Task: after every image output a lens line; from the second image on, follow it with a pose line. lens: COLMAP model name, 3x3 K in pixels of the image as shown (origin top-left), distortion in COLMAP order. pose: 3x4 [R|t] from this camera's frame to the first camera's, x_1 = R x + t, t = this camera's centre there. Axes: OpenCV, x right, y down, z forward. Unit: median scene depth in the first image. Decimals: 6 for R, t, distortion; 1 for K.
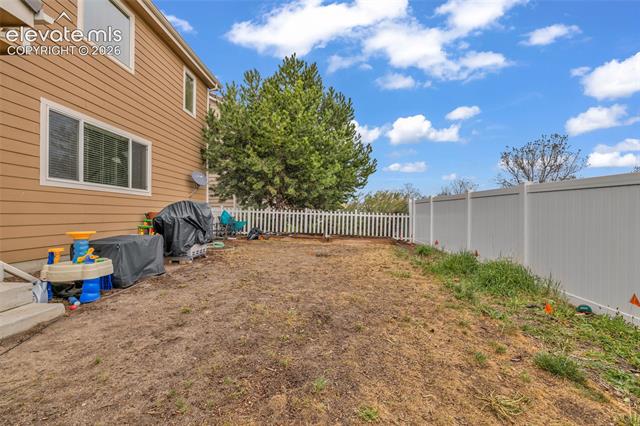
lens RADIAL K [[267.0, 0, 320.0], [0, 267.0, 213.0], [0, 0, 1]] dist [0.000395, 0.000174]
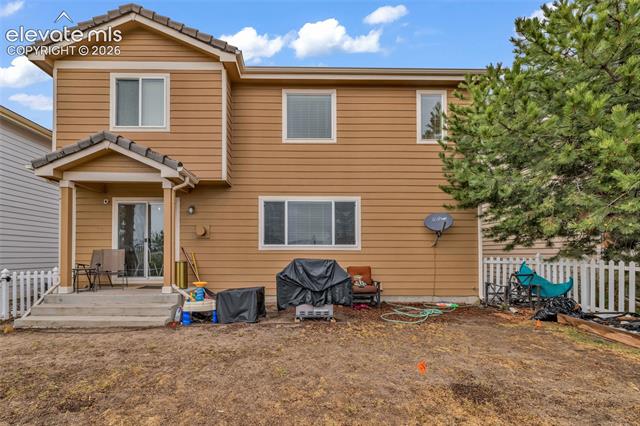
lens RADIAL K [[280.8, 0, 297.0], [0, 280.8, 252.5], [0, 0, 1]] dist [-0.000053, 0.000074]
pose [[0.059614, -0.004445, -0.998212, 0.659998], [0.003457, 0.999985, -0.004246, -0.079558], [0.998216, -0.003198, 0.059628, 1.099351]]
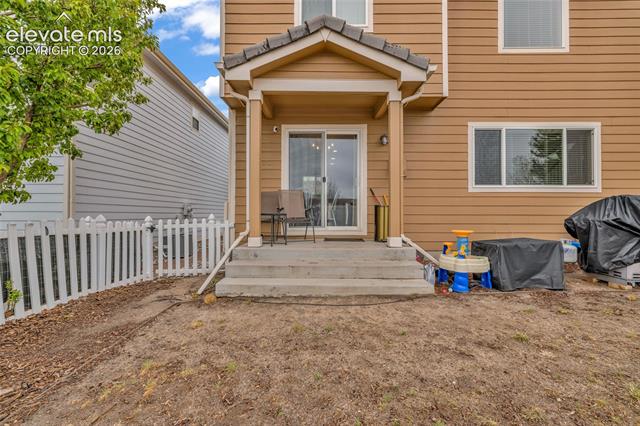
lens RADIAL K [[267.0, 0, 320.0], [0, 267.0, 213.0], [0, 0, 1]] dist [0.000395, 0.000174]
pose [[0.036337, -0.006058, -0.999321, 0.179163], [0.003924, 0.999975, -0.005920, -0.001579], [0.999332, -0.003707, 0.036360, 0.247108]]
